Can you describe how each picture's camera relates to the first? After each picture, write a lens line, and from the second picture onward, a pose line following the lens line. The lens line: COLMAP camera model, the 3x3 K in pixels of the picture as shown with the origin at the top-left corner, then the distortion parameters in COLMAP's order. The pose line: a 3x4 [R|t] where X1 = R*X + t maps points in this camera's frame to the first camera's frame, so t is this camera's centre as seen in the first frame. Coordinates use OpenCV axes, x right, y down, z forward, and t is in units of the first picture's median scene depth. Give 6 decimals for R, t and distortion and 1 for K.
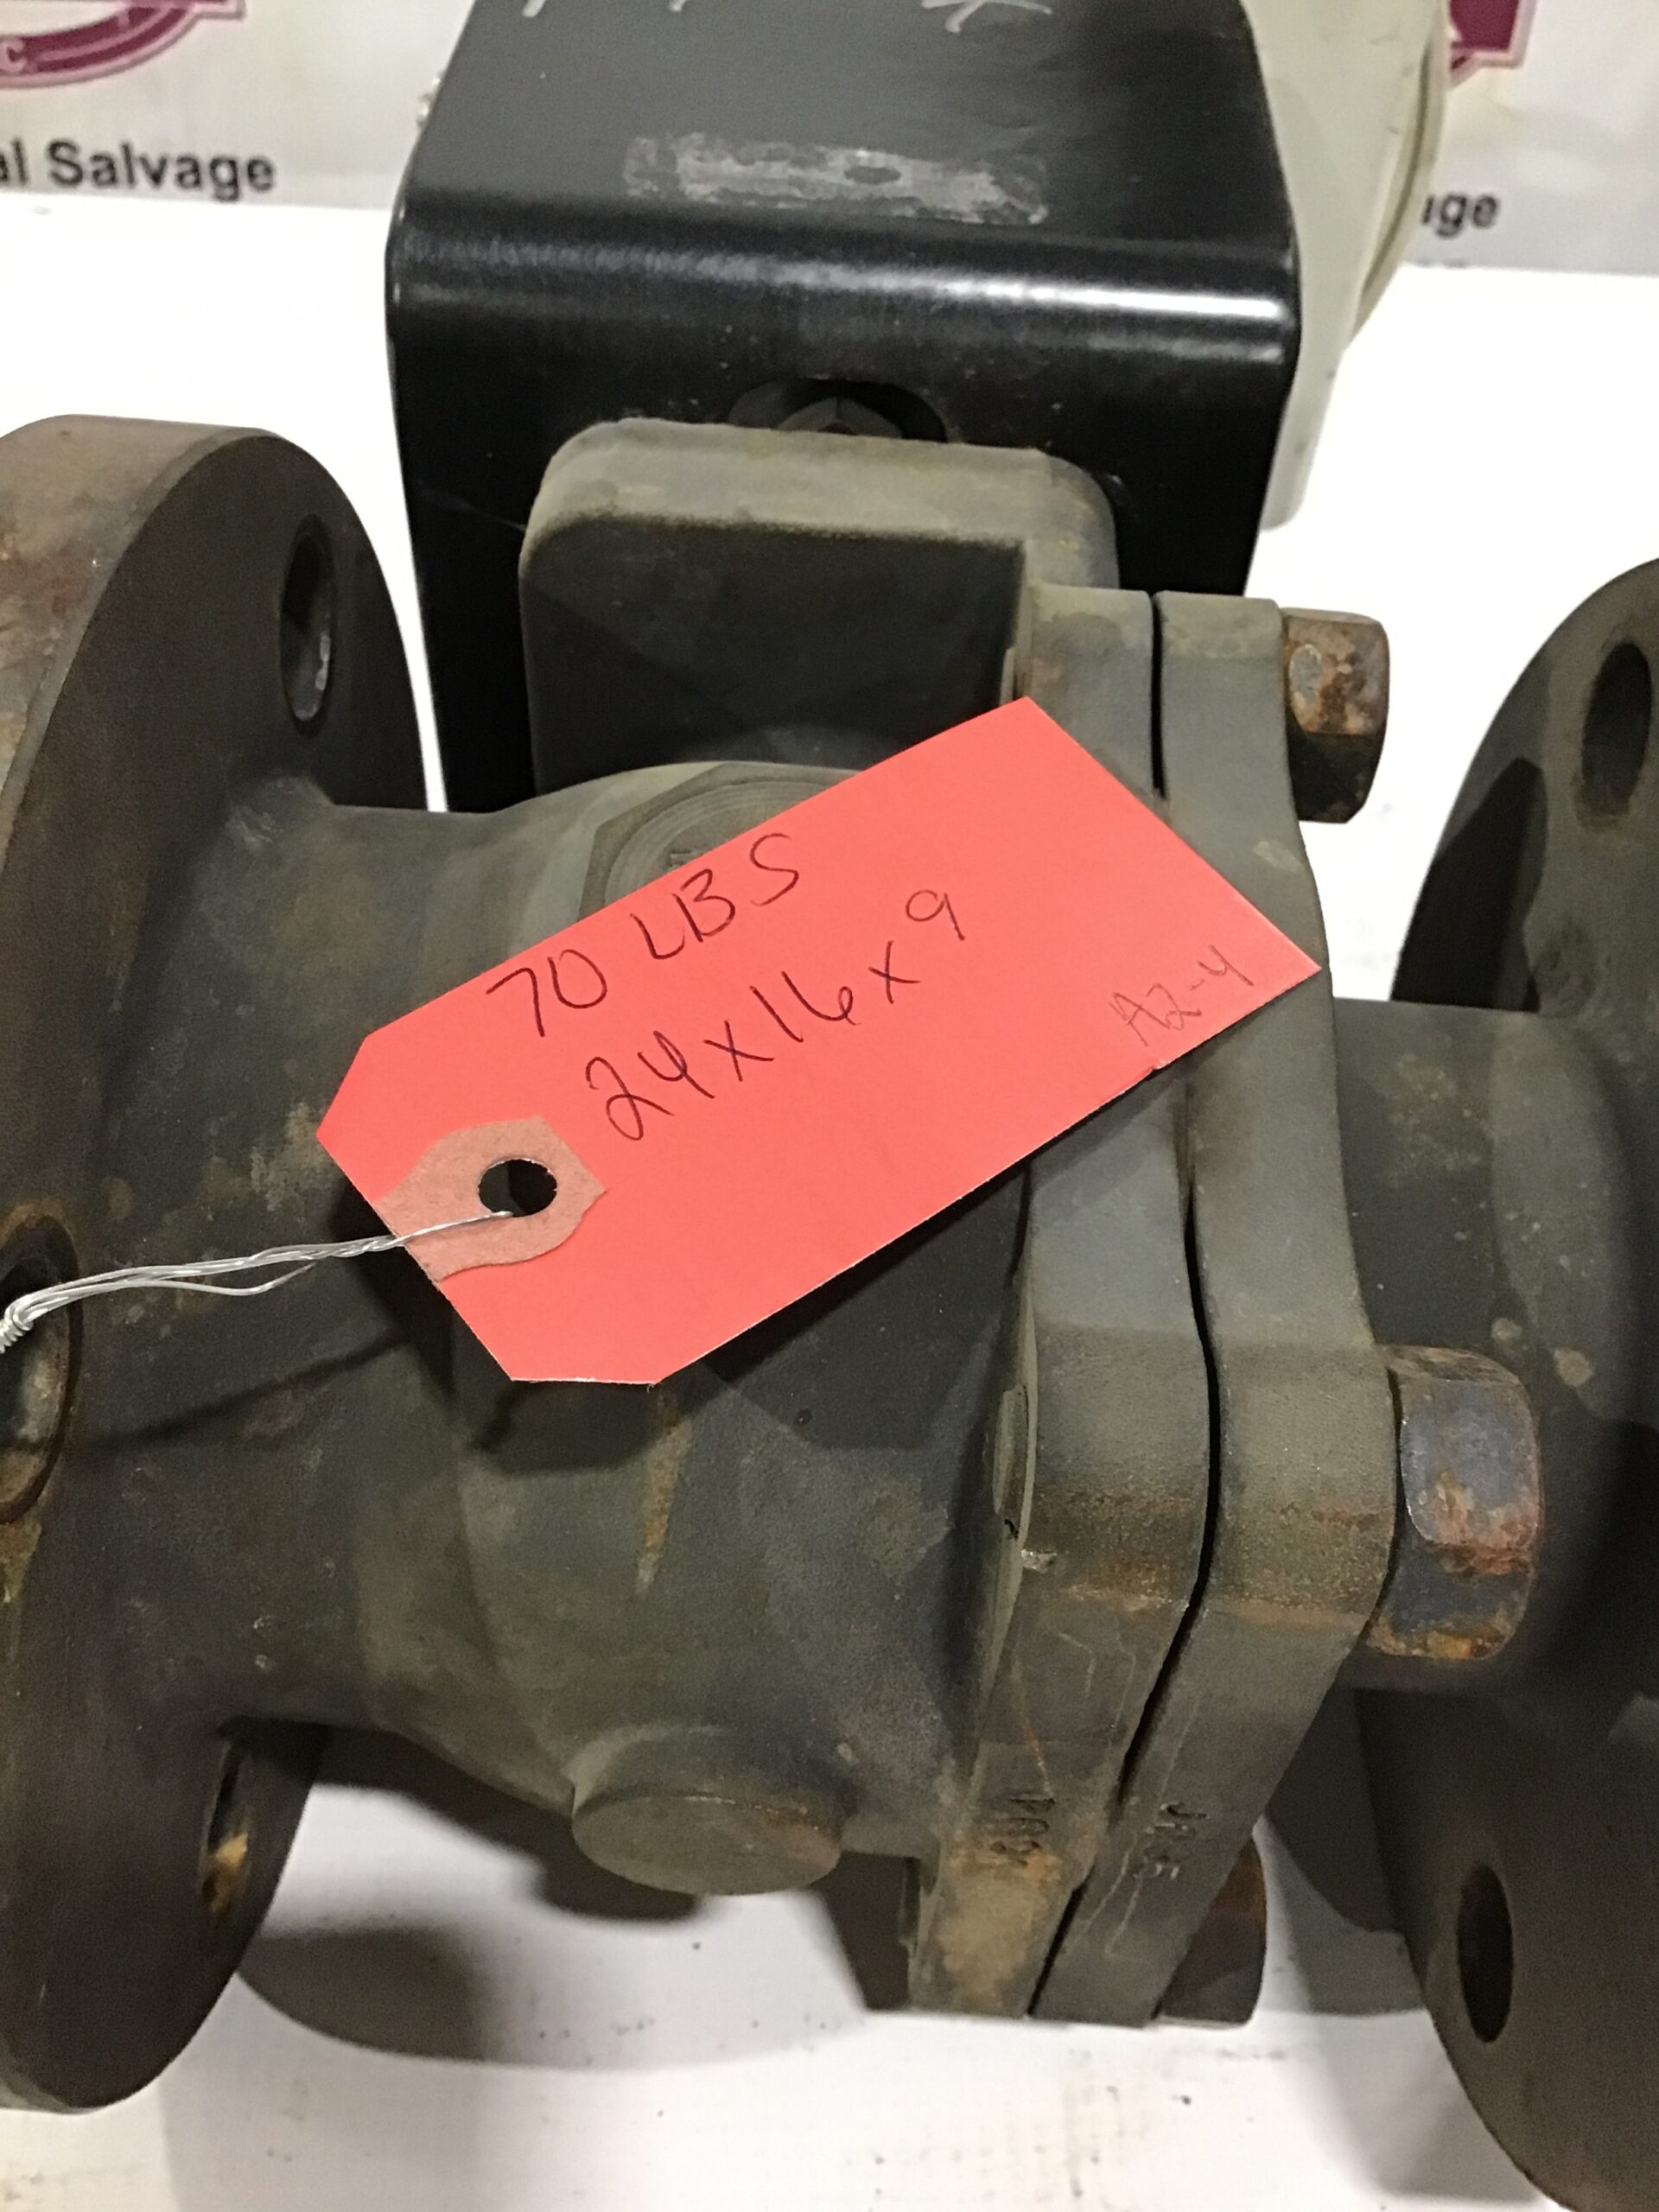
lens RADIAL K [[1994.3, 0, 841.3], [0, 1994.3, 1115.6], [0, 0, 1]] dist [0.144017, -0.363719]
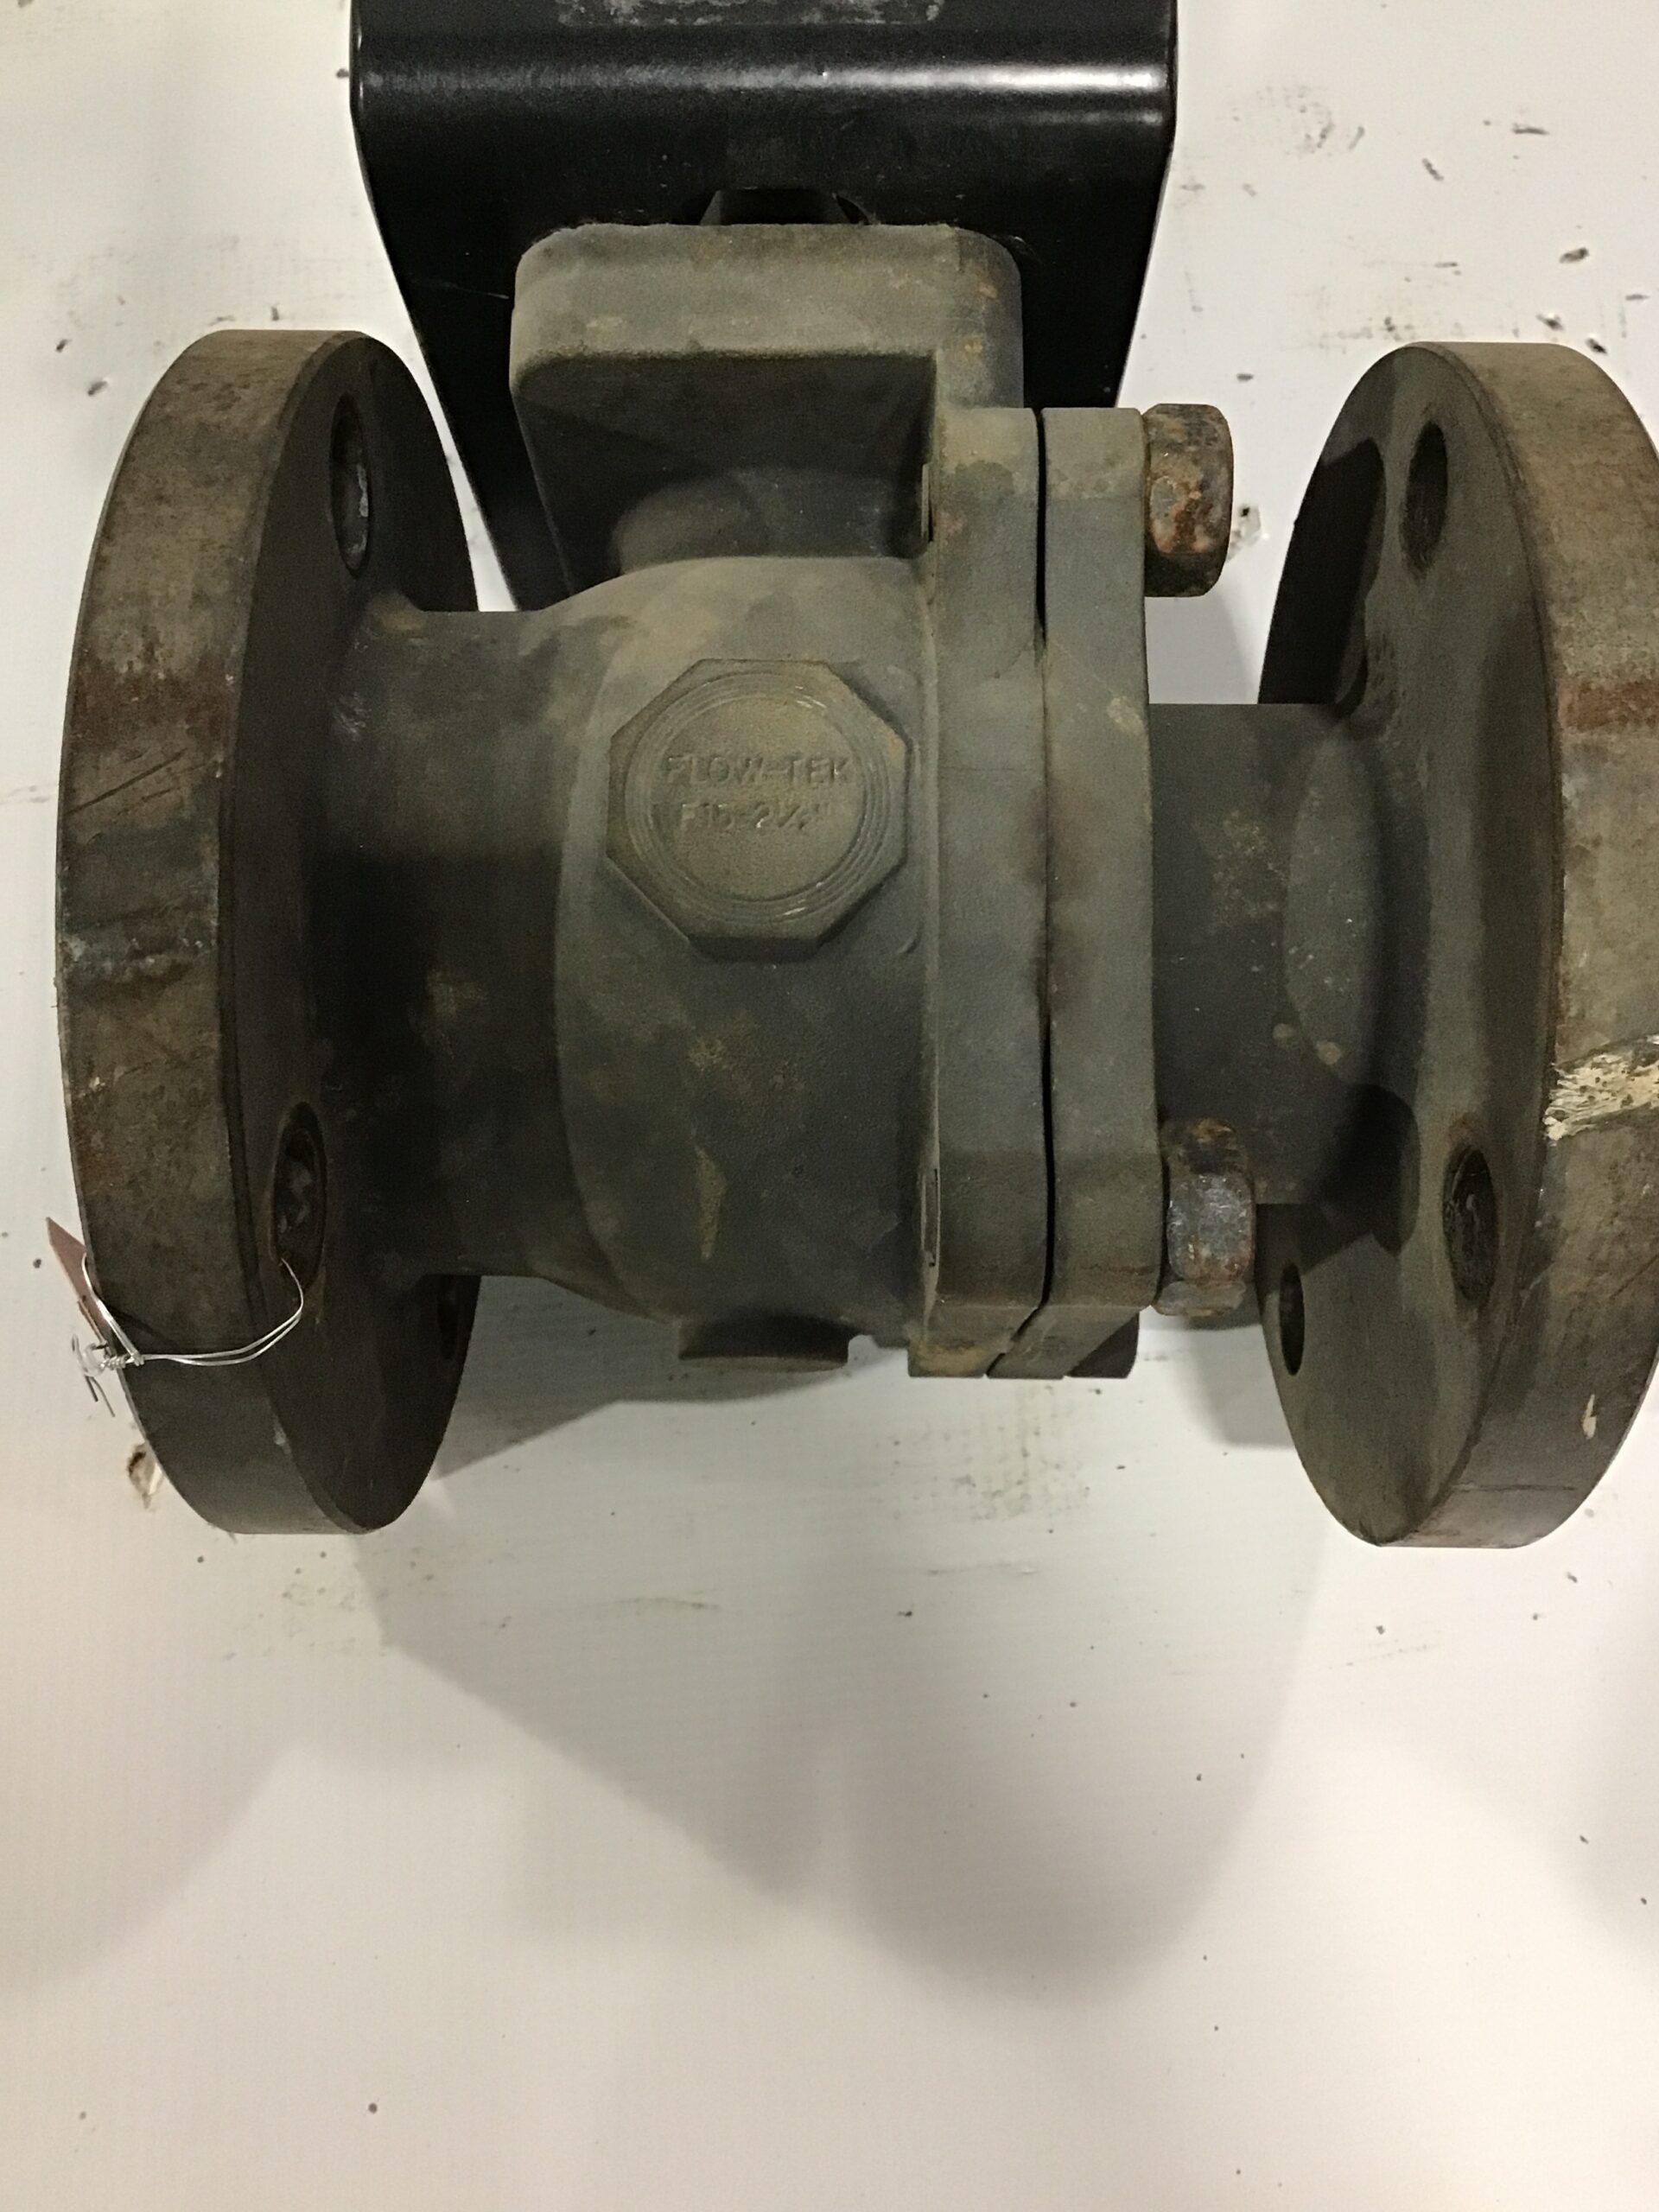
lens RADIAL K [[1961.4, 0, 848.2], [0, 1961.4, 1108.7], [0, 0, 1]] dist [0.115224, -0.222272]
pose [[0.997515, -0.058205, -0.039699, 0.064931], [0.069986, 0.883439, 0.463290, -0.465932], [0.008106, -0.464917, 0.885317, -0.244918]]
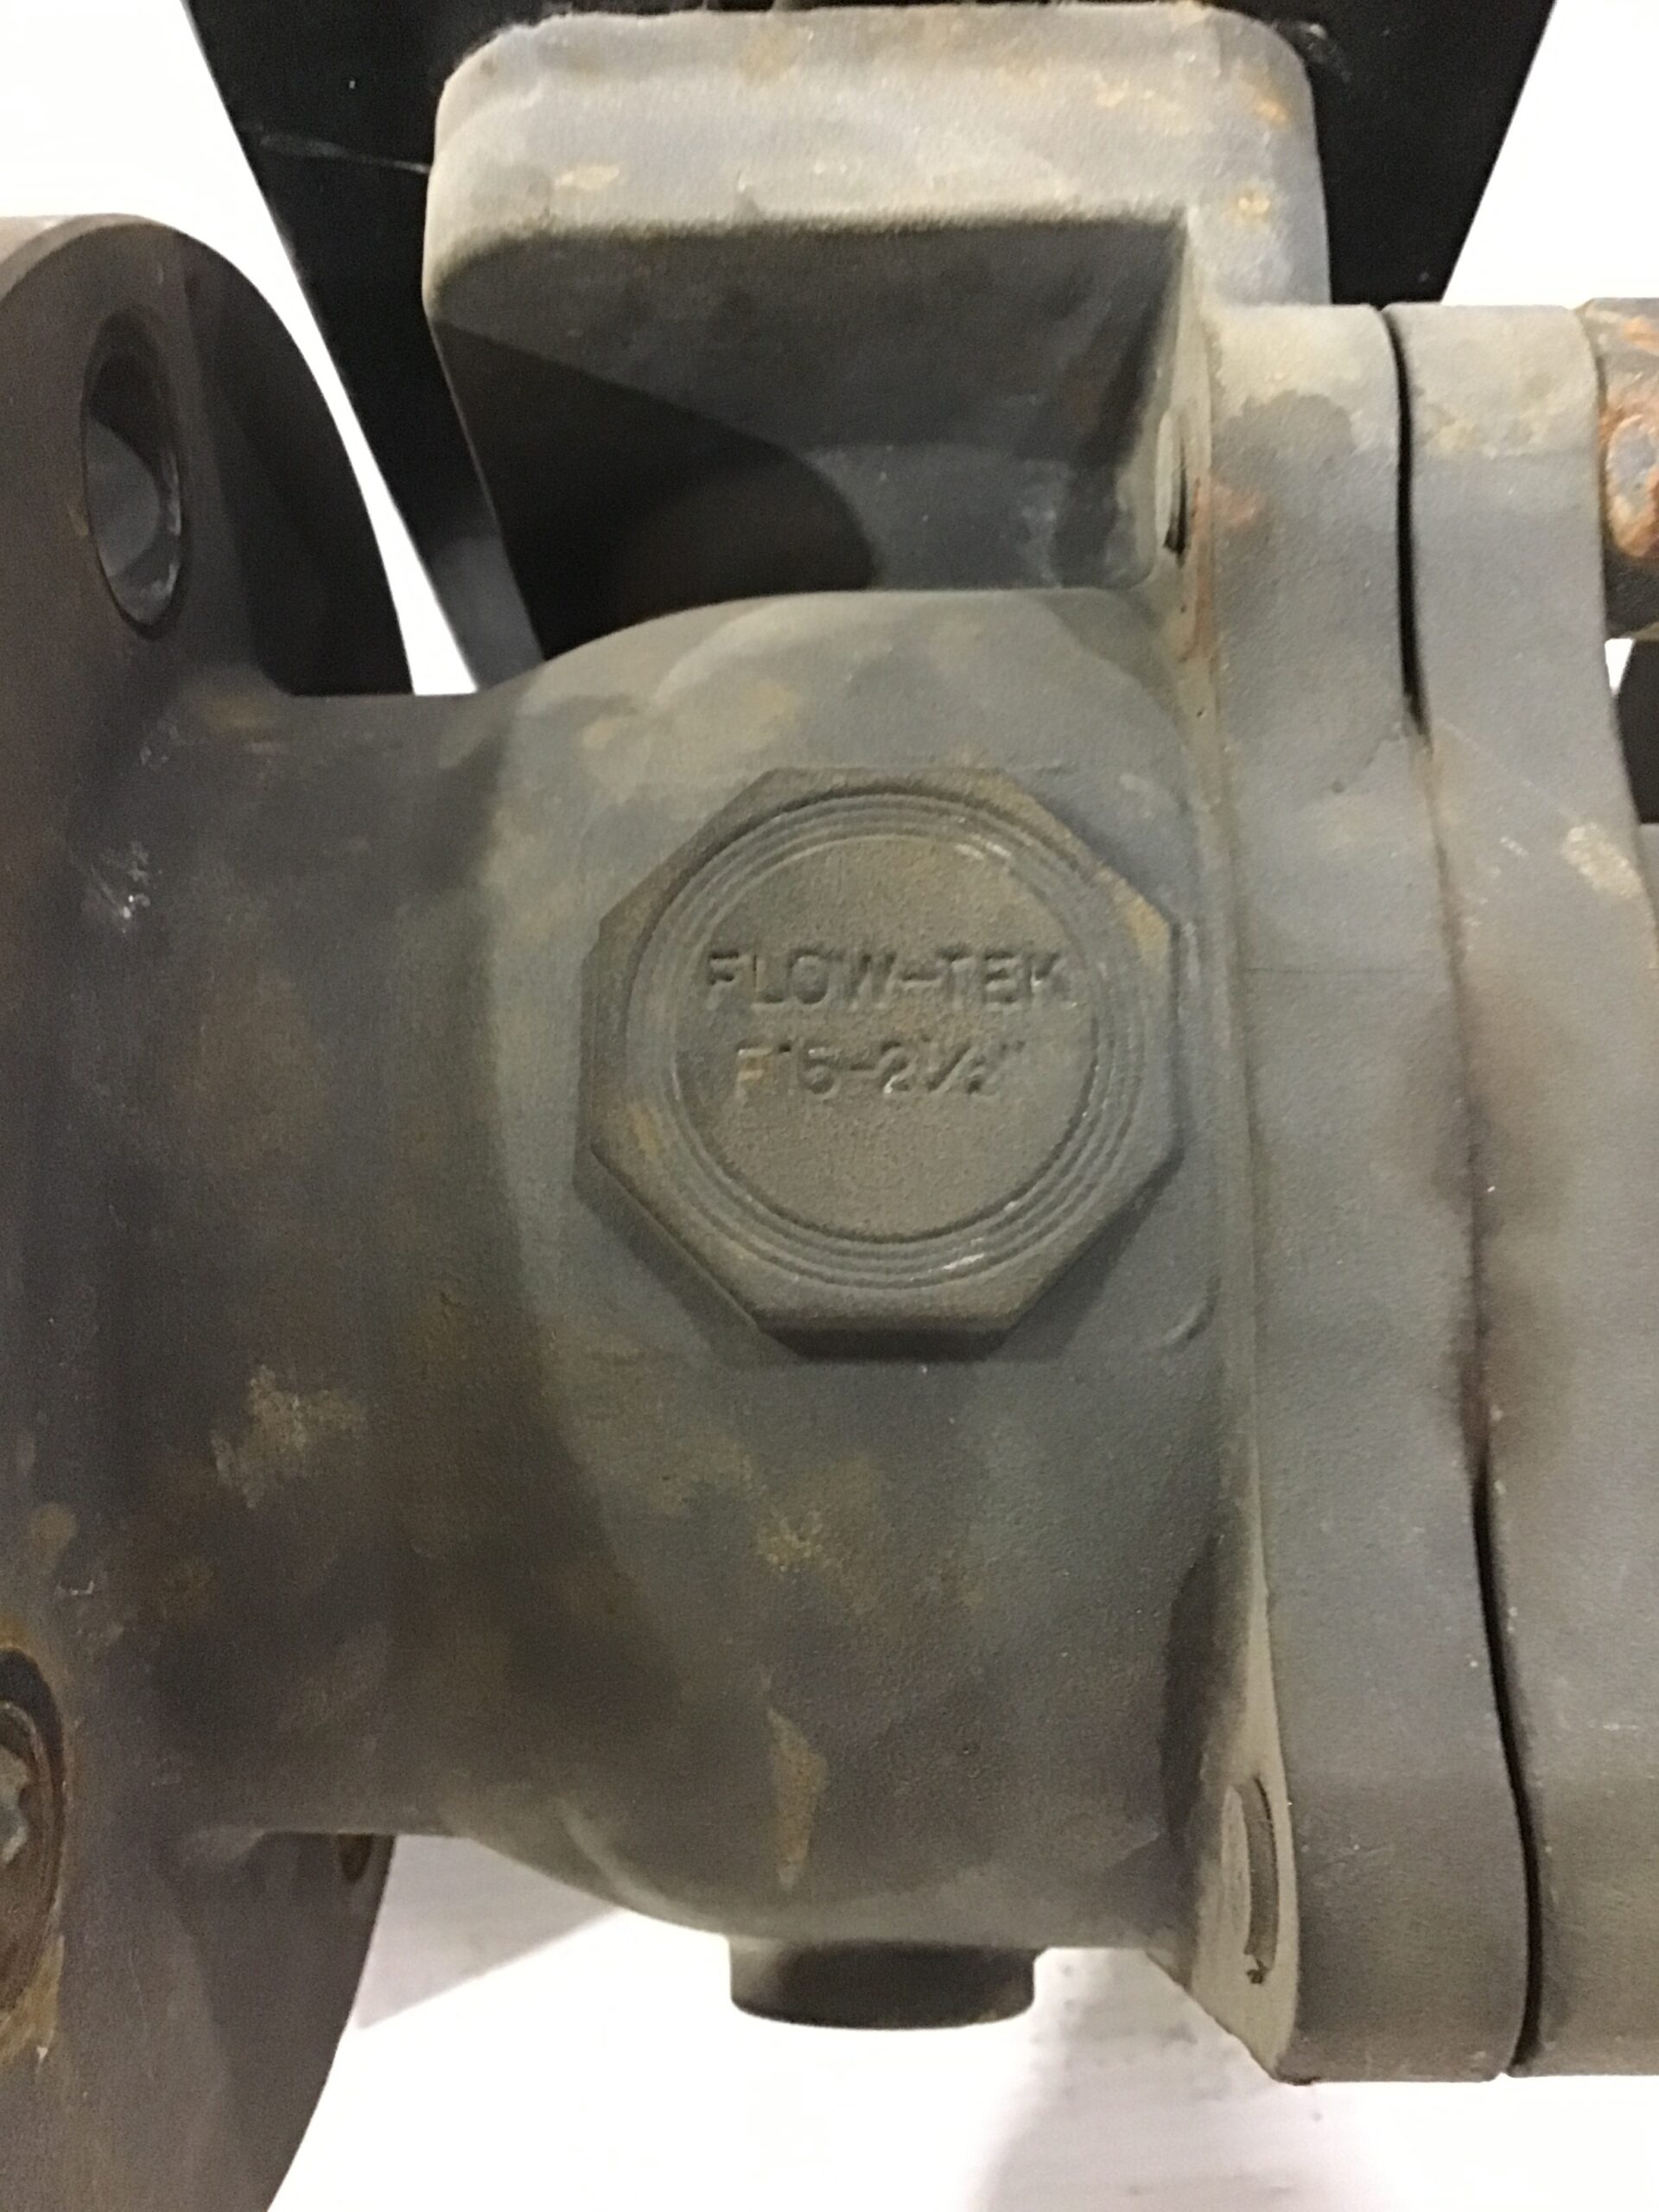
lens RADIAL K [[2026.4, 0, 831.1], [0, 2026.4, 1102.5], [0, 0, 1]] dist [0.099575, -0.252426]
pose [[0.995370, -0.075067, -0.060022, -0.004528], [0.093253, 0.905499, 0.413974, -0.330233], [0.023275, -0.417655, 0.908308, 0.303086]]
